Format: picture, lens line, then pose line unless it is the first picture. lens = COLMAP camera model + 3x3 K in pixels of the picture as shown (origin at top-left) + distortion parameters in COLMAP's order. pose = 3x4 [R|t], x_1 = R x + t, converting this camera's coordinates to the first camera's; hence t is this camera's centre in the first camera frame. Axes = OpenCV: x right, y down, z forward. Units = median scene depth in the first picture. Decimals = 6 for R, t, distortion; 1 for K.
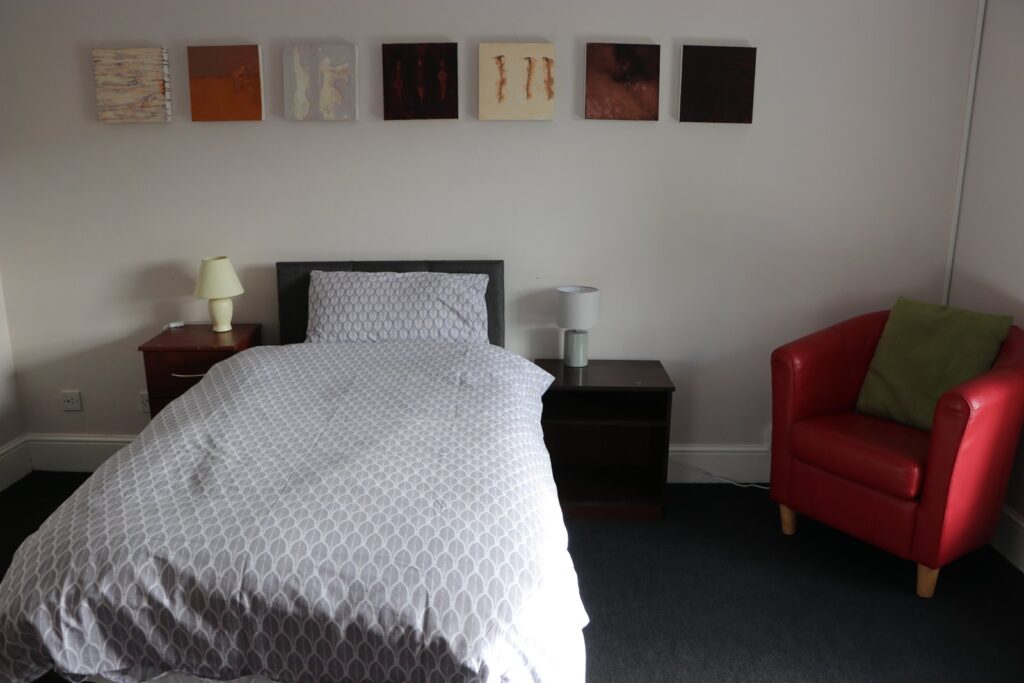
lens RADIAL K [[831.6, 0, 504.1], [0, 831.6, 358.1], [0, 0, 1]] dist [-0.187840, 0.160080]
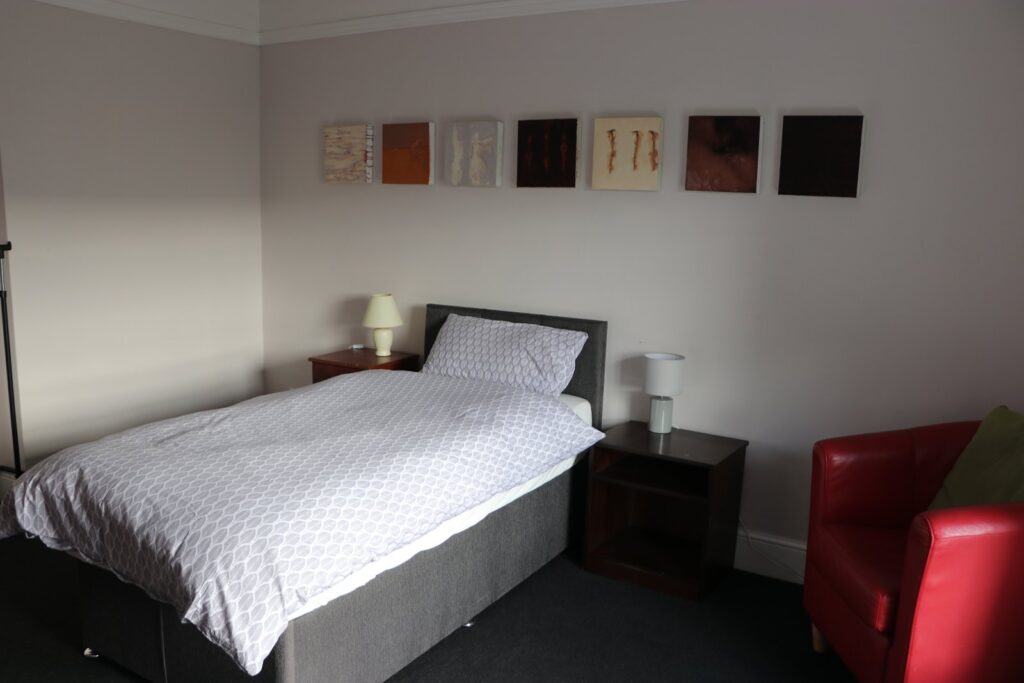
lens RADIAL K [[831.6, 0, 504.1], [0, 831.6, 358.1], [0, 0, 1]] dist [-0.187840, 0.160080]
pose [[0.852666, 0.117202, -0.509141, 0.457926], [-0.157589, 0.986821, -0.036753, -0.013668], [0.498123, 0.111573, 0.859898, 0.037085]]
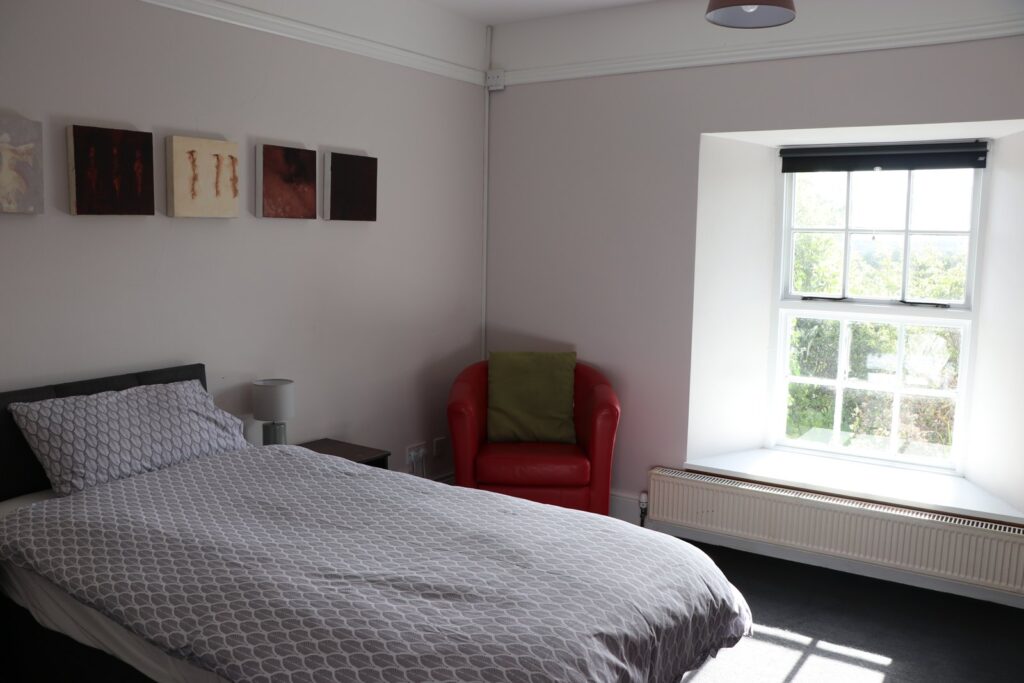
lens RADIAL K [[834.2, 0, 500.6], [0, 834.2, 362.1], [0, 0, 1]] dist [-0.184044, 0.151540]
pose [[0.558781, -0.117101, 0.821006, -0.614618], [0.199105, 0.979969, 0.004262, -0.058597], [-0.805060, 0.161085, 0.570903, 0.202184]]
